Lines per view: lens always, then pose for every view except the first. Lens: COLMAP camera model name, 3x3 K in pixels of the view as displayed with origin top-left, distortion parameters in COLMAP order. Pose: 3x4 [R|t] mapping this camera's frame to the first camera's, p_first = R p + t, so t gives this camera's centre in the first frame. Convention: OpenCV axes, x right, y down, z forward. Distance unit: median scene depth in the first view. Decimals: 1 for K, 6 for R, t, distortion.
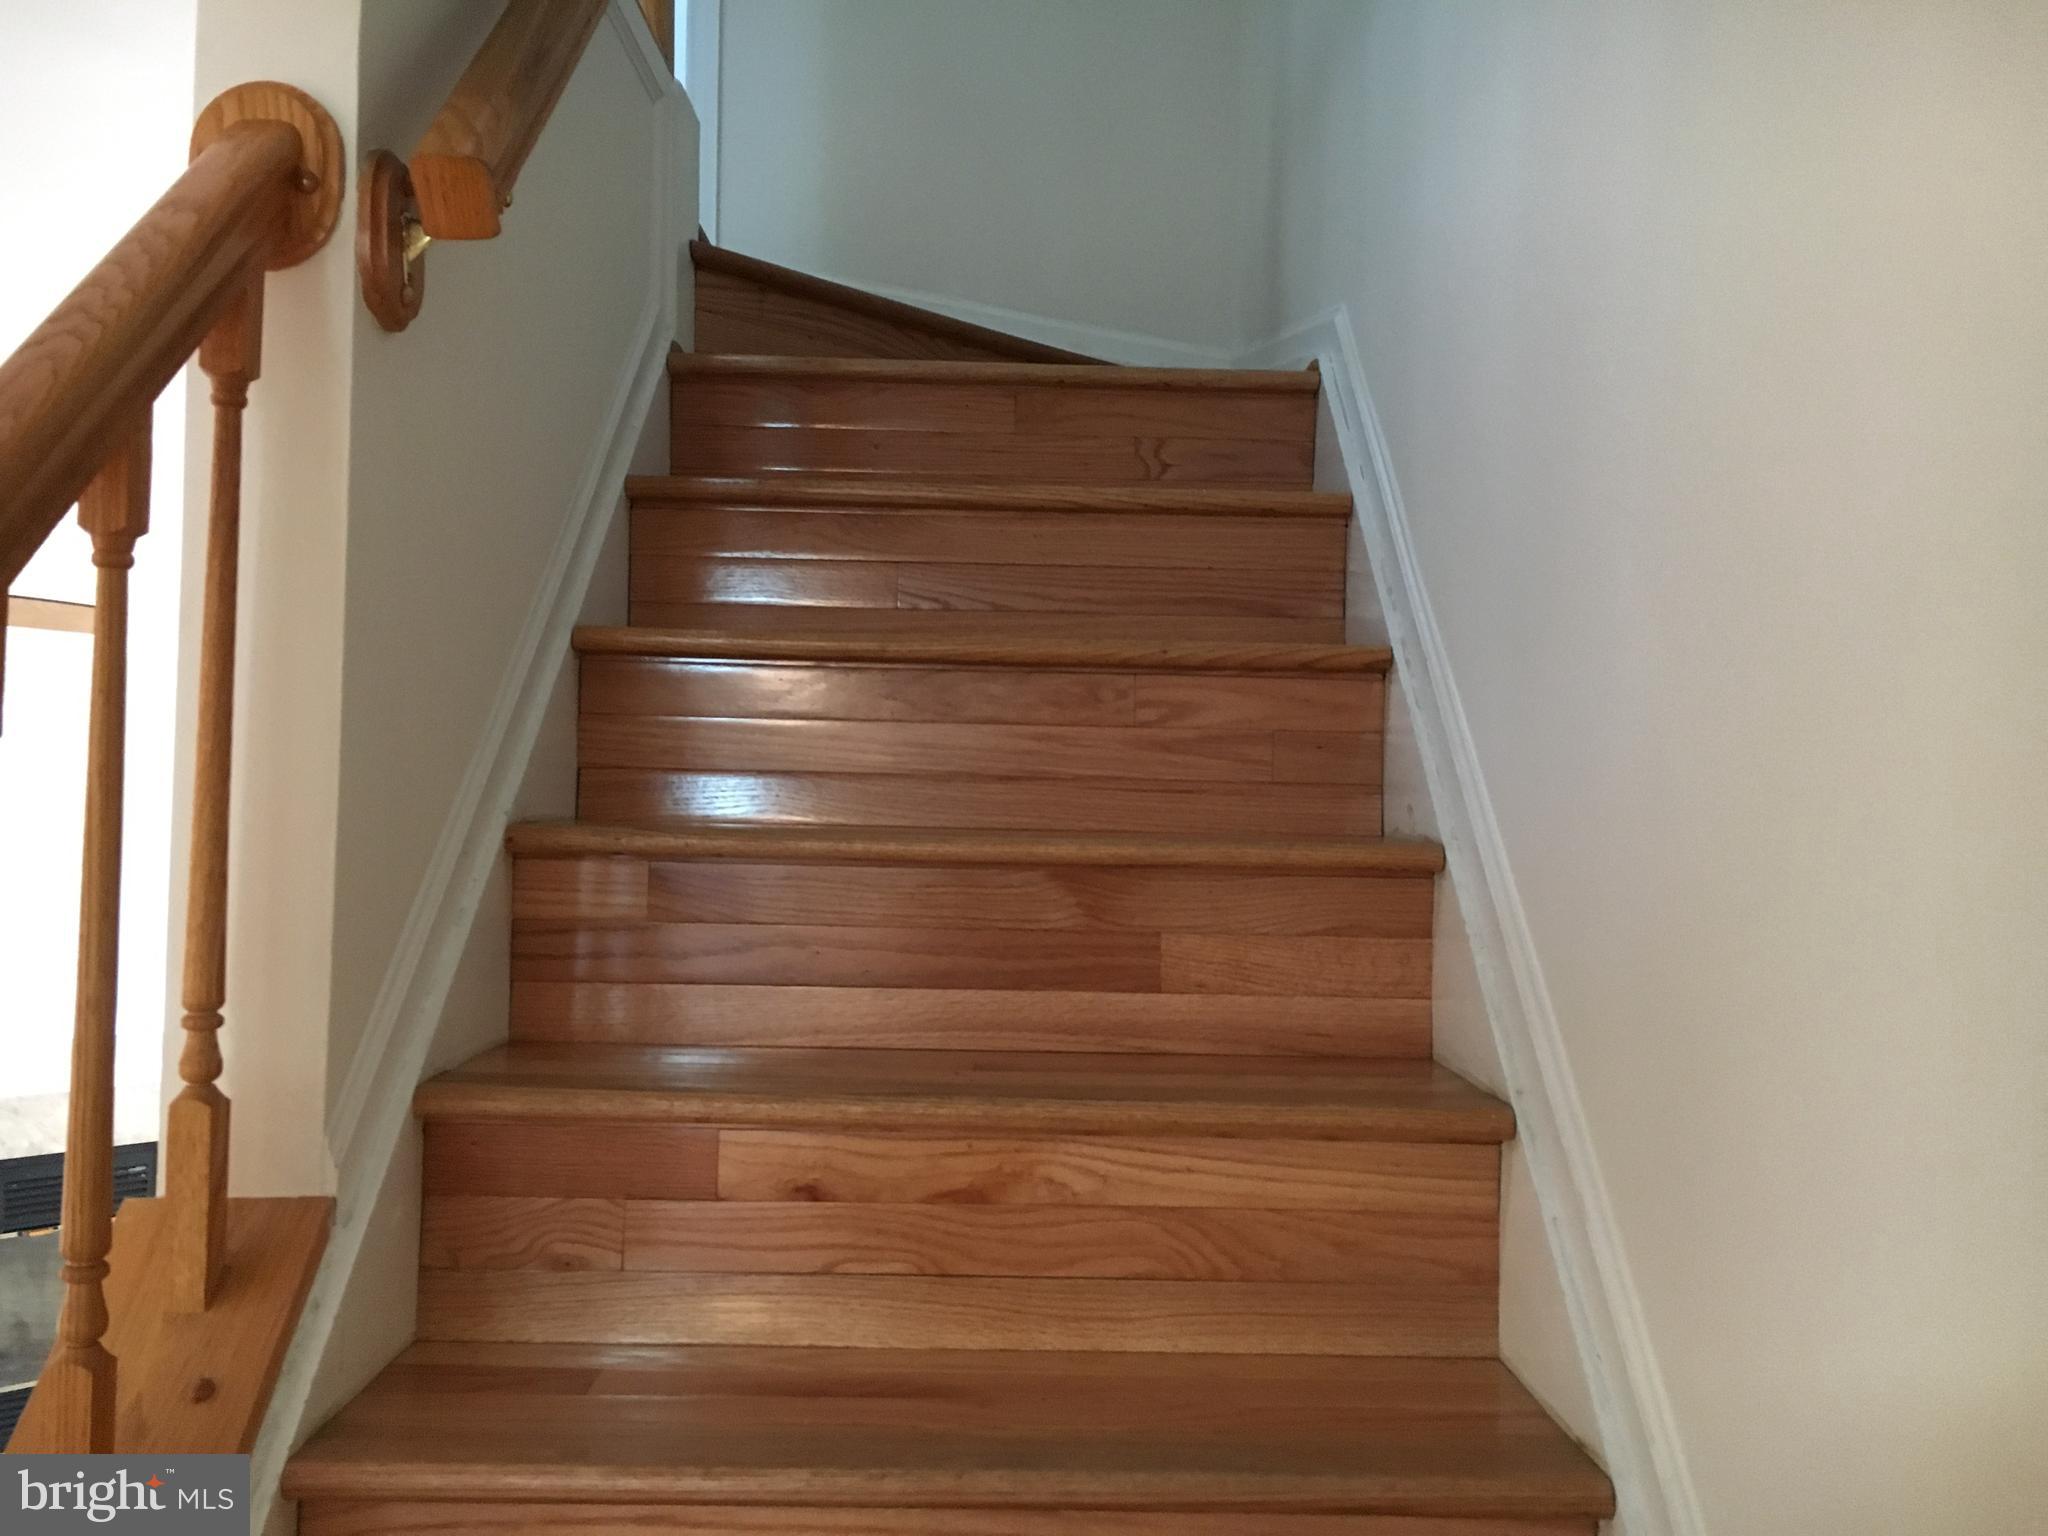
lens RADIAL K [[1740.3, 0, 1022.2], [0, 1740.3, 765.0], [0, 0, 1]] dist [0.077602, -0.053119]
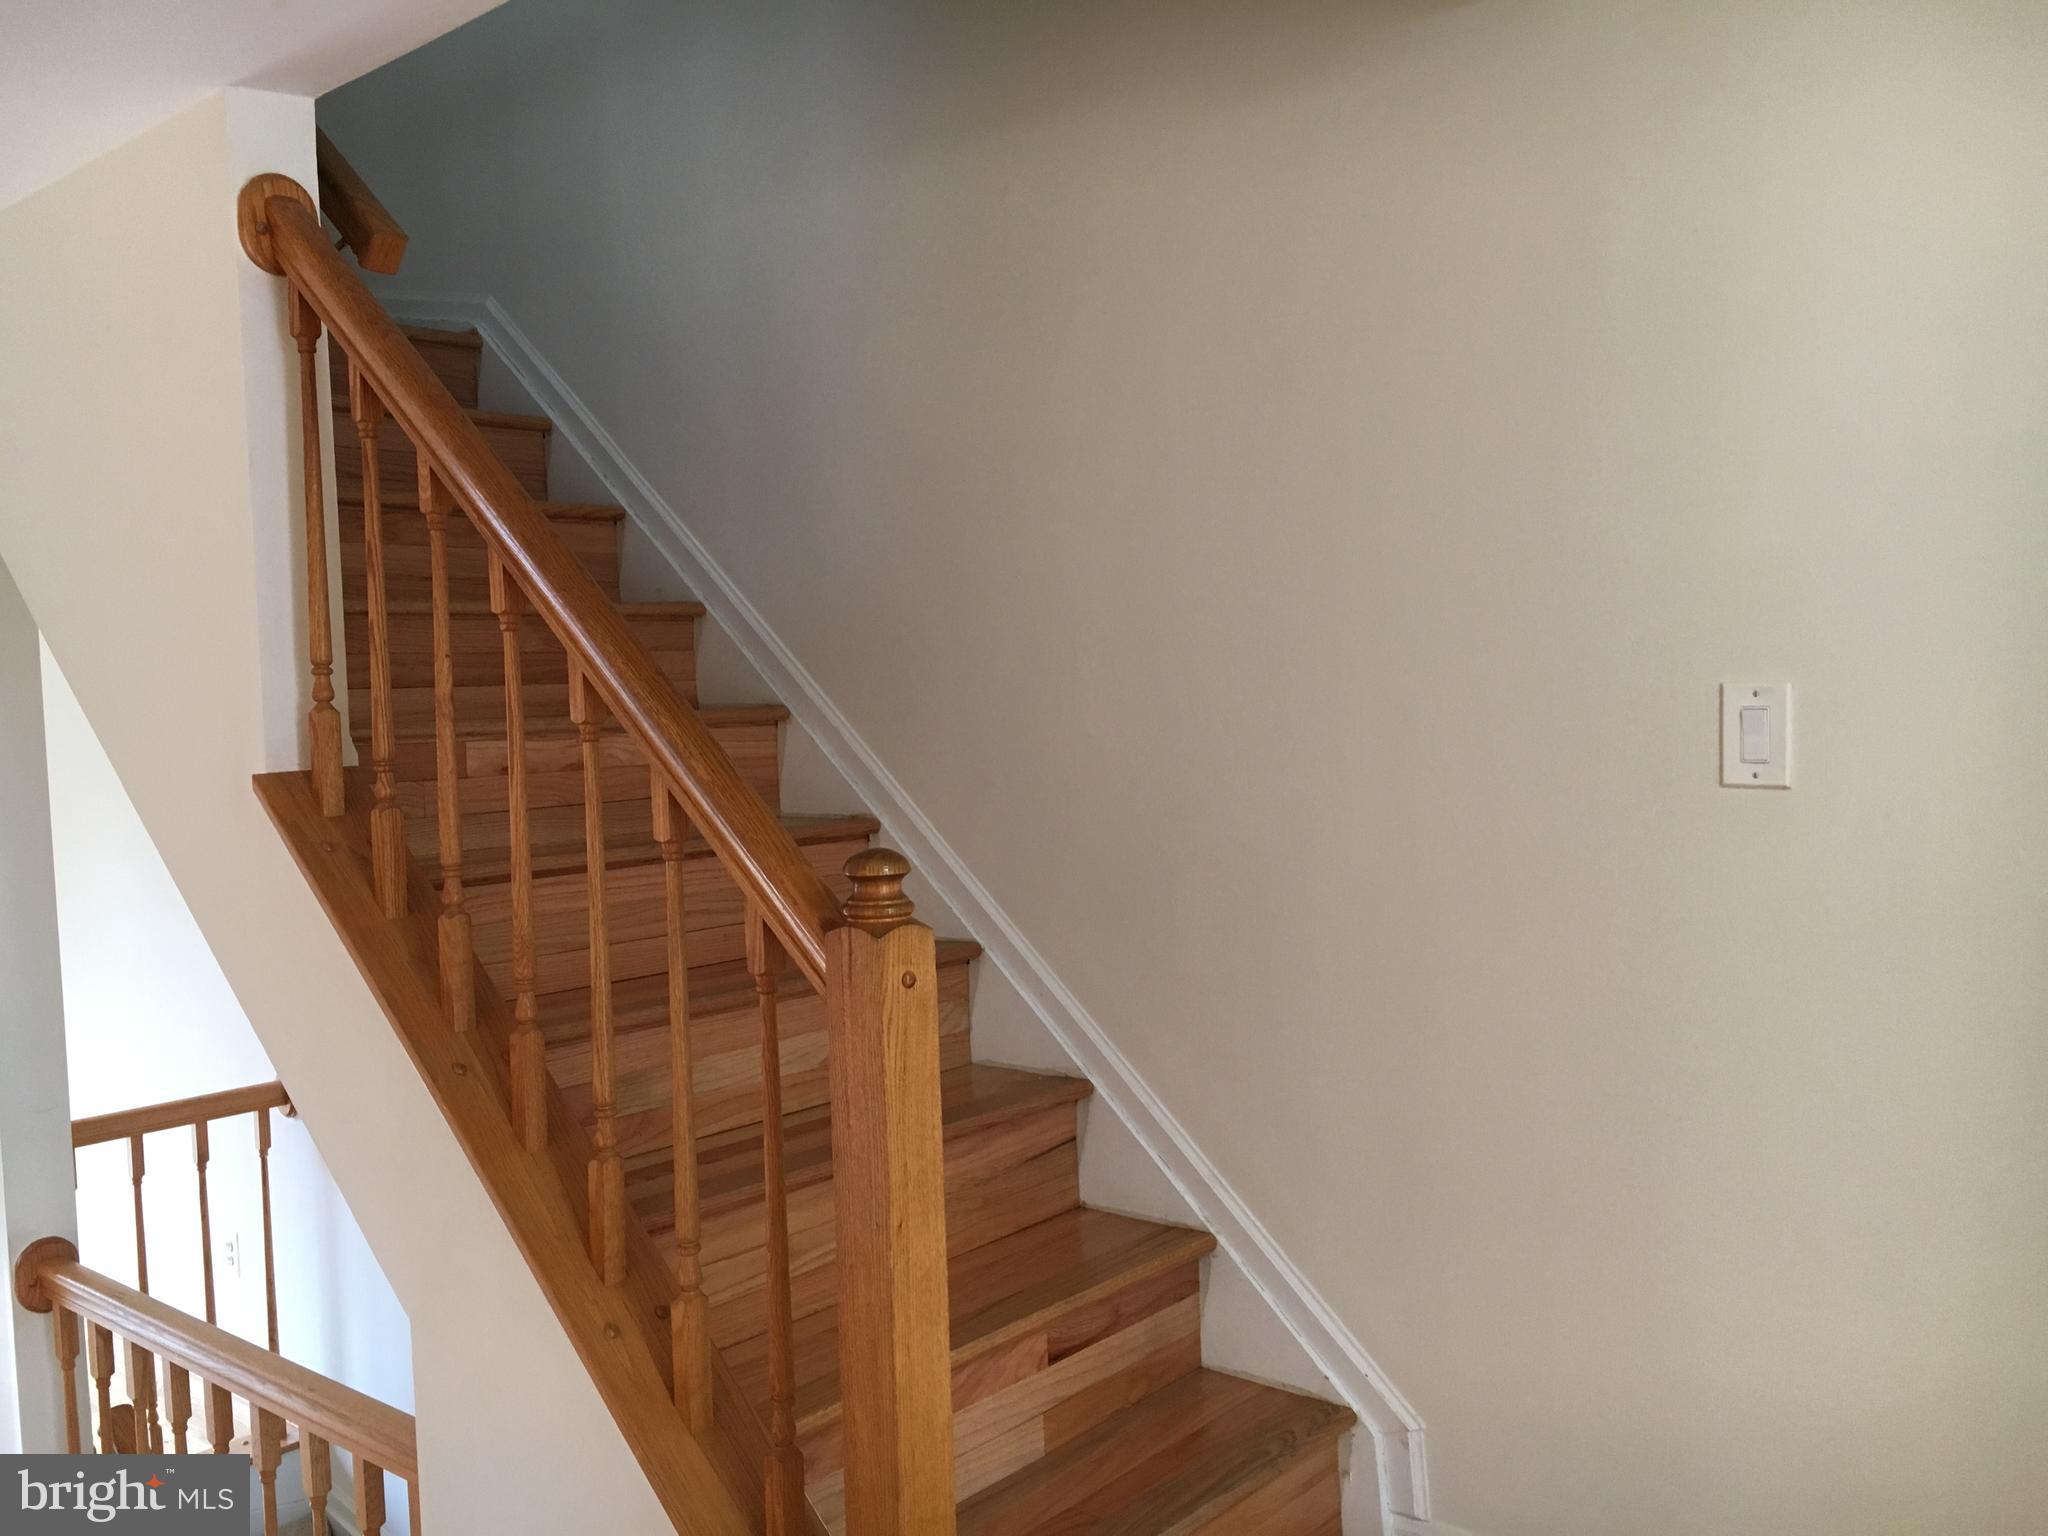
lens RADIAL K [[1740.3, 0, 1027.9], [0, 1740.3, 773.0], [0, 0, 1]] dist [0.077602, -0.053119]
pose [[0.665585, -0.083393, 0.741648, -1.191746], [0.039749, 0.996288, 0.076353, 0.118435], [-0.745263, -0.021340, 0.666429, -0.753222]]
